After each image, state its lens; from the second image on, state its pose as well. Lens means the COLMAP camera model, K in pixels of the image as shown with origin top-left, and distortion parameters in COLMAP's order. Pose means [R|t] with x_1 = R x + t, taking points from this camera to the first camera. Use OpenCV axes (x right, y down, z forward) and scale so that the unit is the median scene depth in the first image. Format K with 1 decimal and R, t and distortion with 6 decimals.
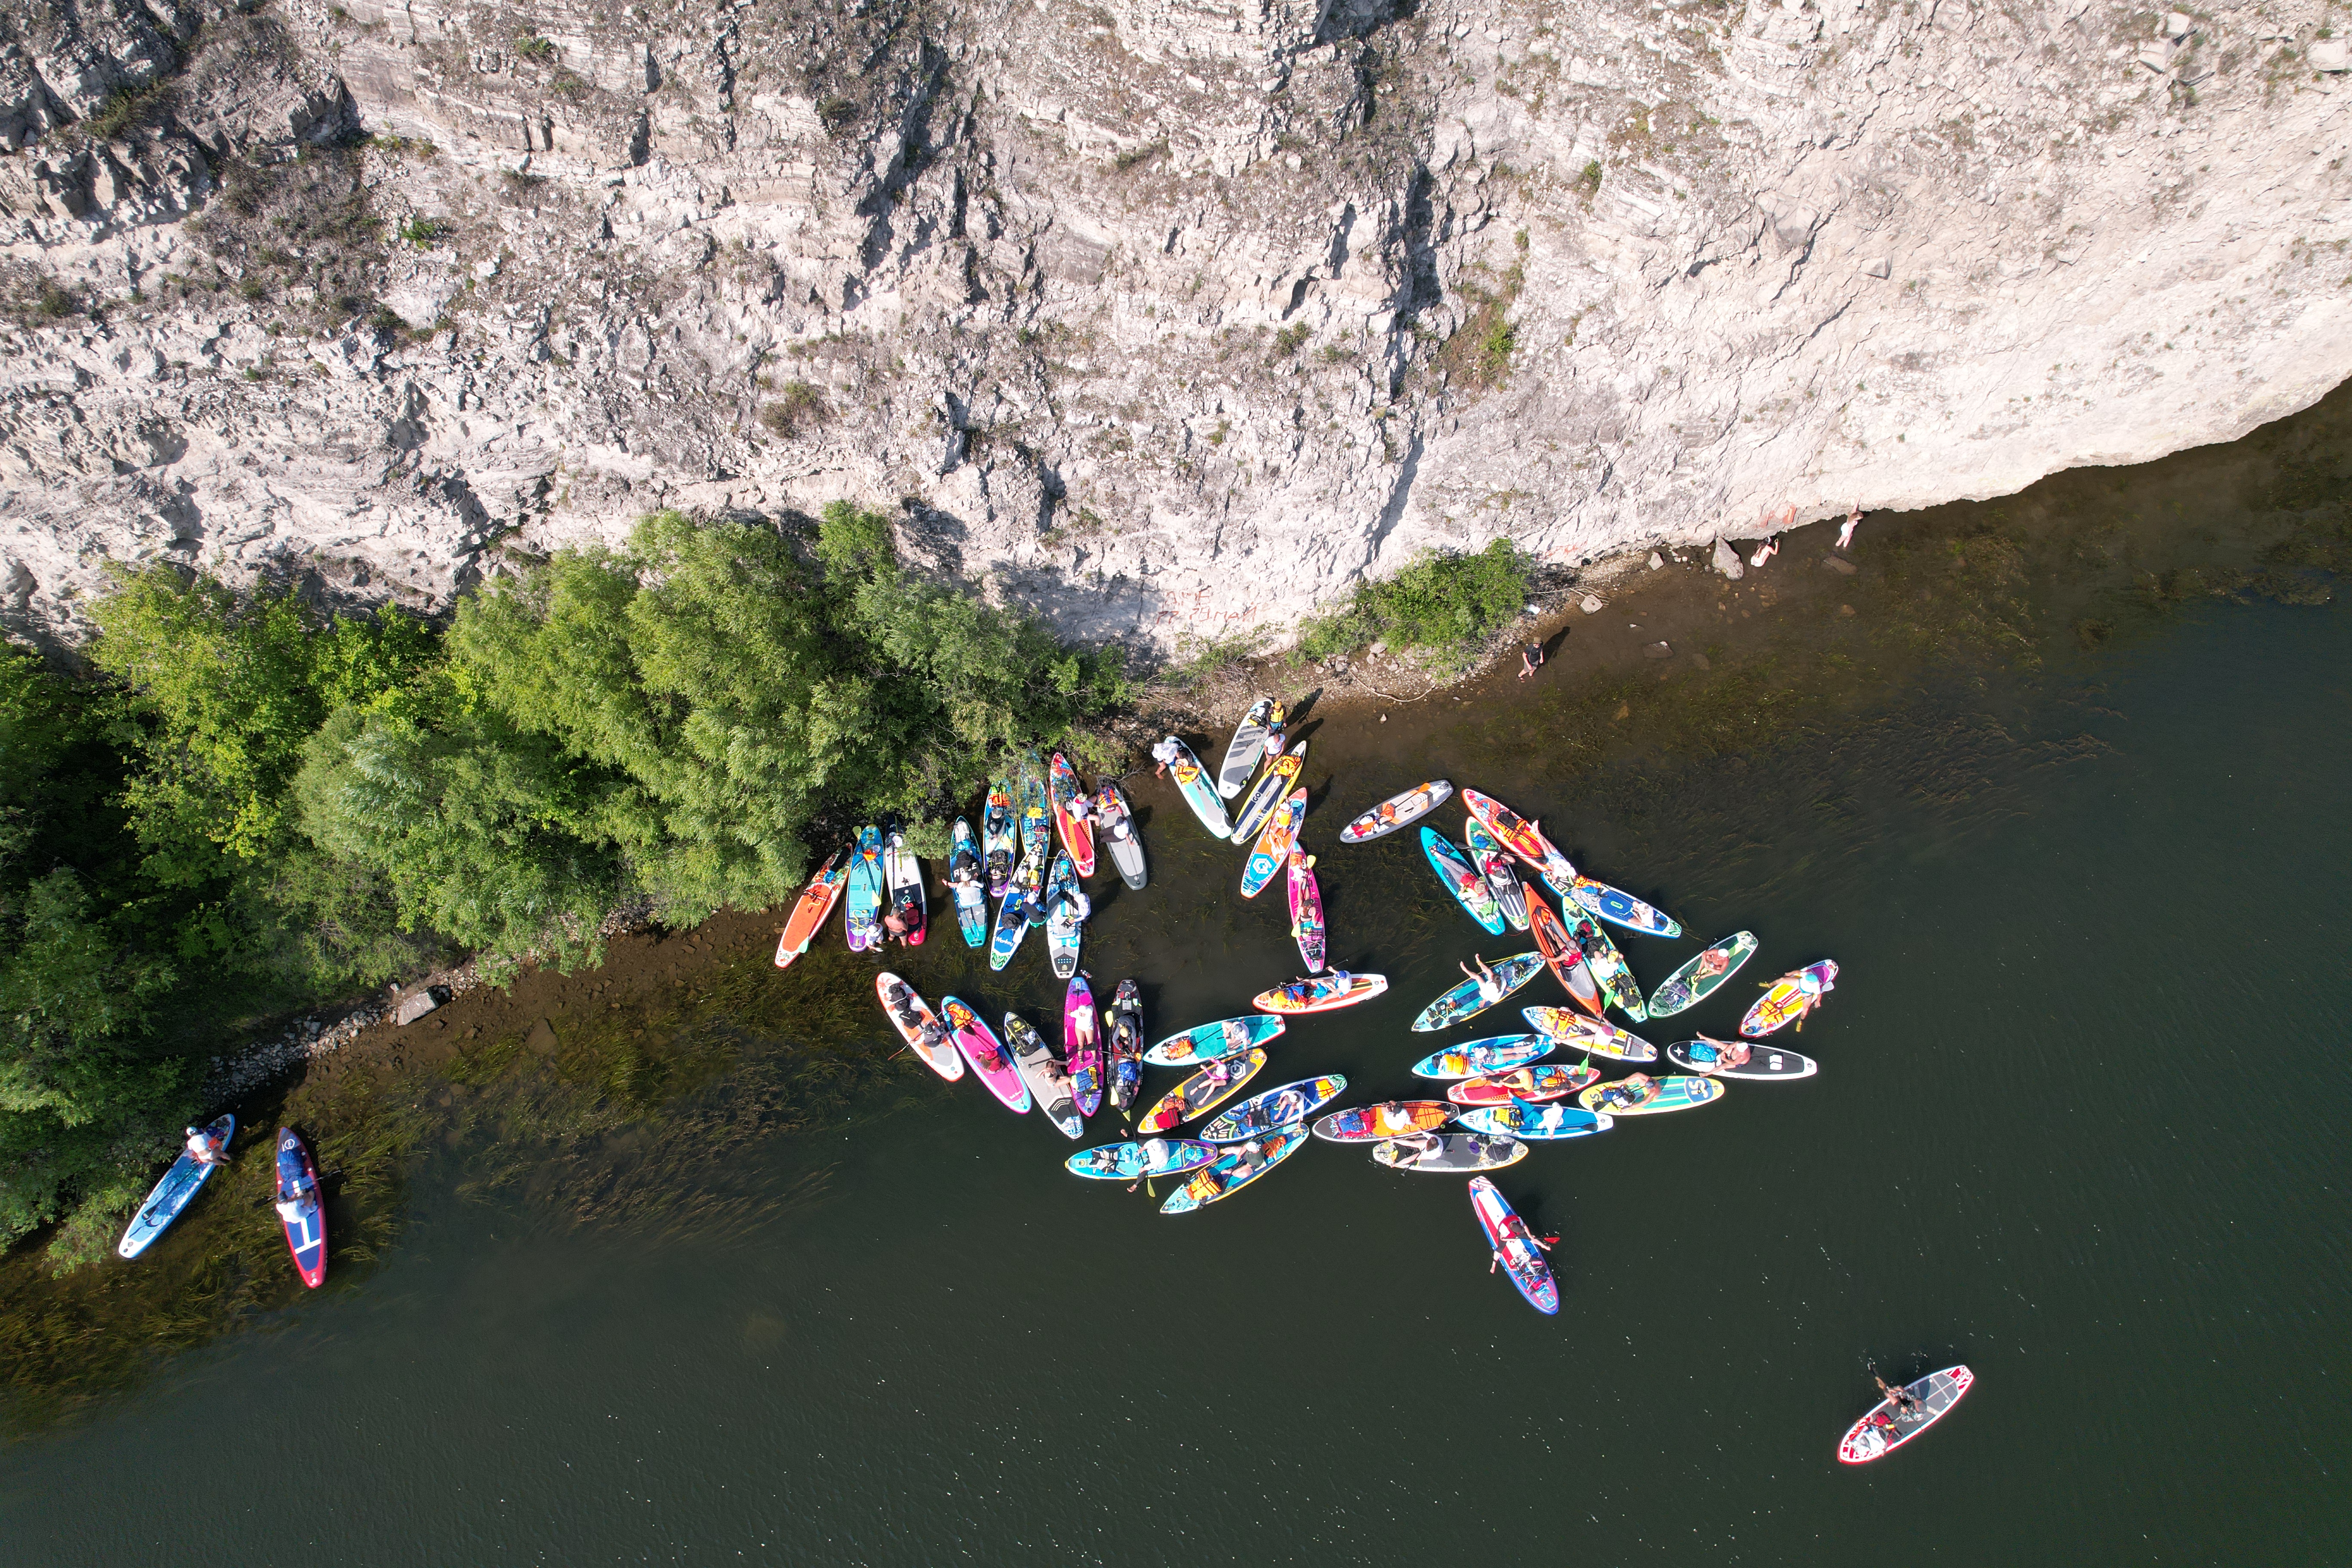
lens RADIAL K [[1500.2, 0, 1190.0], [0, 1500.2, 779.5], [0, 0, 1]] dist [-0.062229, 0.066849]
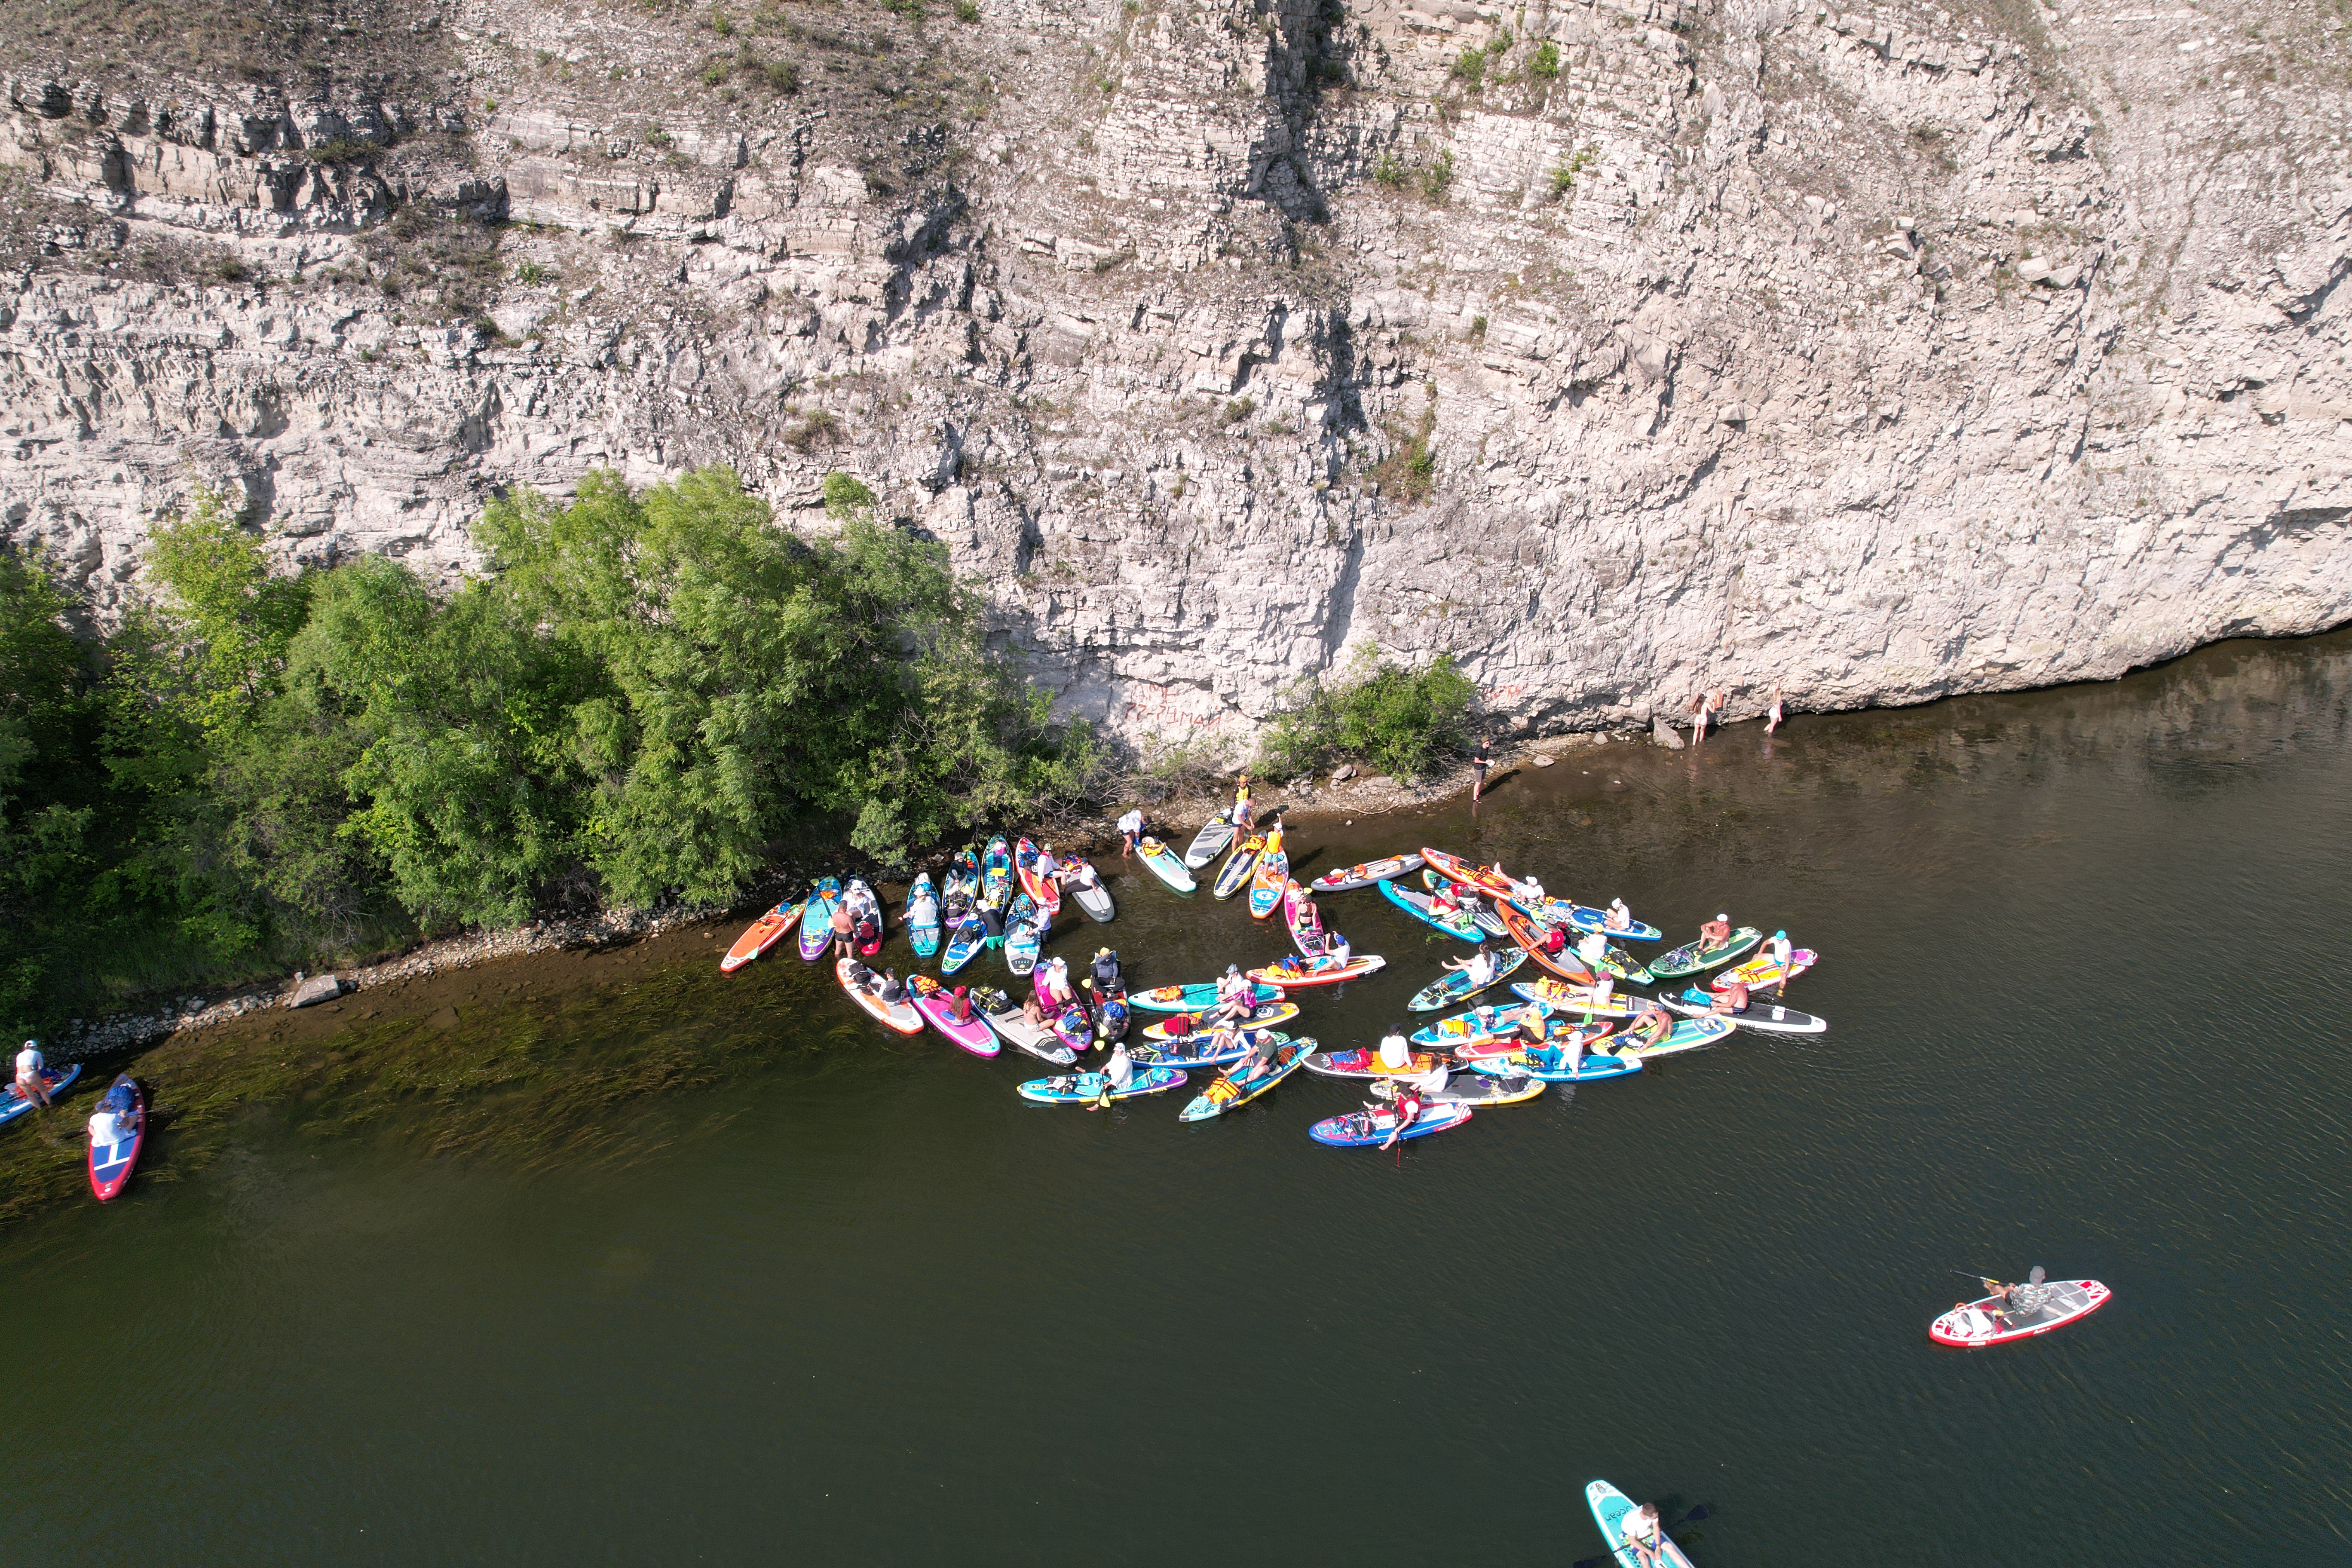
lens RADIAL K [[1500.2, 0, 1190.0], [0, 1500.2, 779.5], [0, 0, 1]] dist [-0.062229, 0.066849]
pose [[0.999985, -0.004941, 0.002339, 0.025406], [0.005417, 0.837995, -0.545651, 0.623318], [0.000736, 0.545656, 0.838009, 0.173989]]
